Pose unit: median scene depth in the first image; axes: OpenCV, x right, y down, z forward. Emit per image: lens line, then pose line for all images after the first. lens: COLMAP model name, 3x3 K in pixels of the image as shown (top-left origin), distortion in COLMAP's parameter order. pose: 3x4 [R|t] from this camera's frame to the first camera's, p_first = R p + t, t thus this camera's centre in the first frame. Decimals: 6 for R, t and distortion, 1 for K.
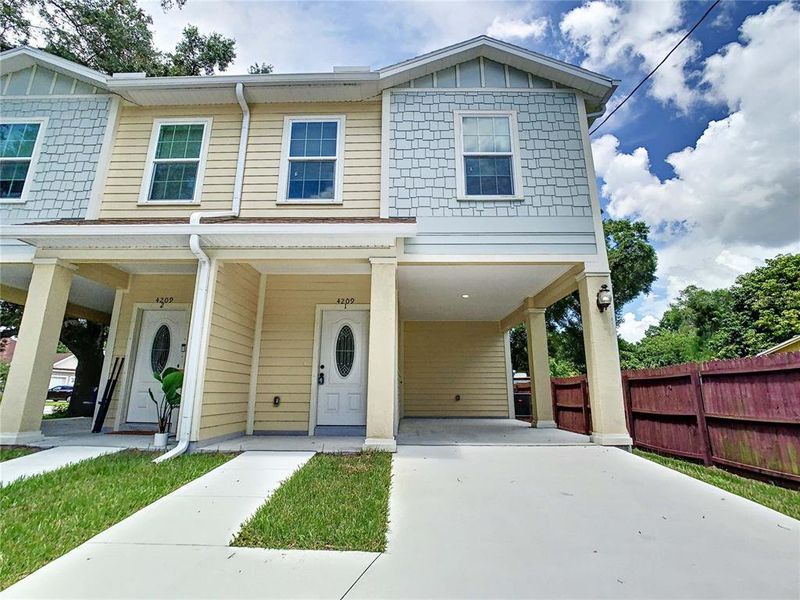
lens RADIAL K [[407.4, 0, 408.9], [0, 407.4, 287.8], [0, 0, 1]] dist [-0.030371, -0.000093]
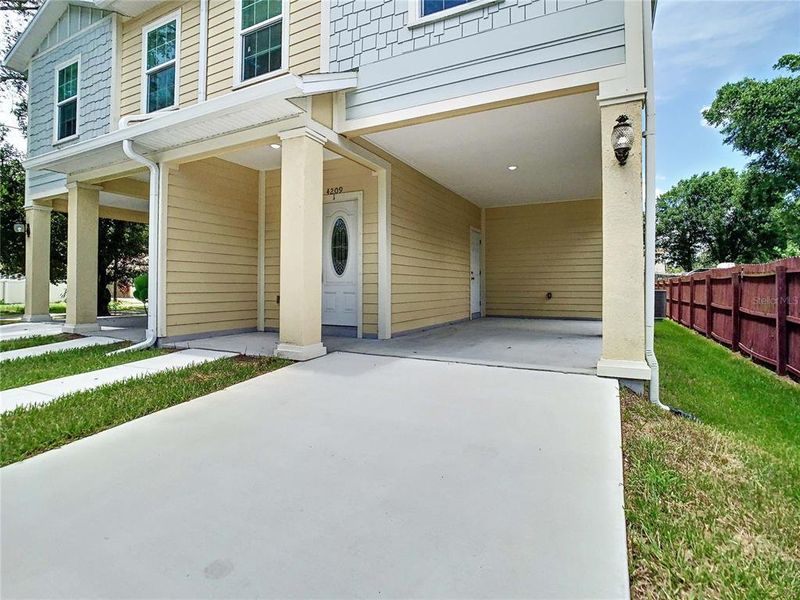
lens RADIAL K [[407.4, 0, 398.7], [0, 407.4, 278.6], [0, 0, 1]] dist [-0.030371, -0.000093]
pose [[0.895620, -0.009793, -0.444711, 0.371096], [0.112714, 0.972125, 0.205592, 0.054354], [0.430302, -0.234257, 0.871759, 0.259324]]
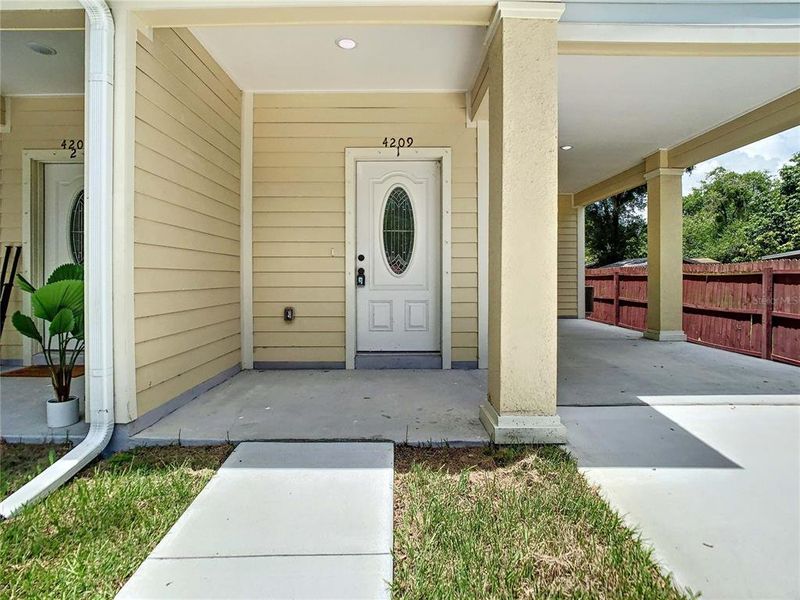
lens RADIAL K [[407.4, 0, 410.1], [0, 407.4, 279.3], [0, 0, 1]] dist [-0.030371, -0.000093]
pose [[0.999909, -0.004348, 0.012788, -0.152036], [0.000959, 0.967237, 0.253873, 0.076219], [-0.013473, -0.253837, 0.967153, 0.424511]]
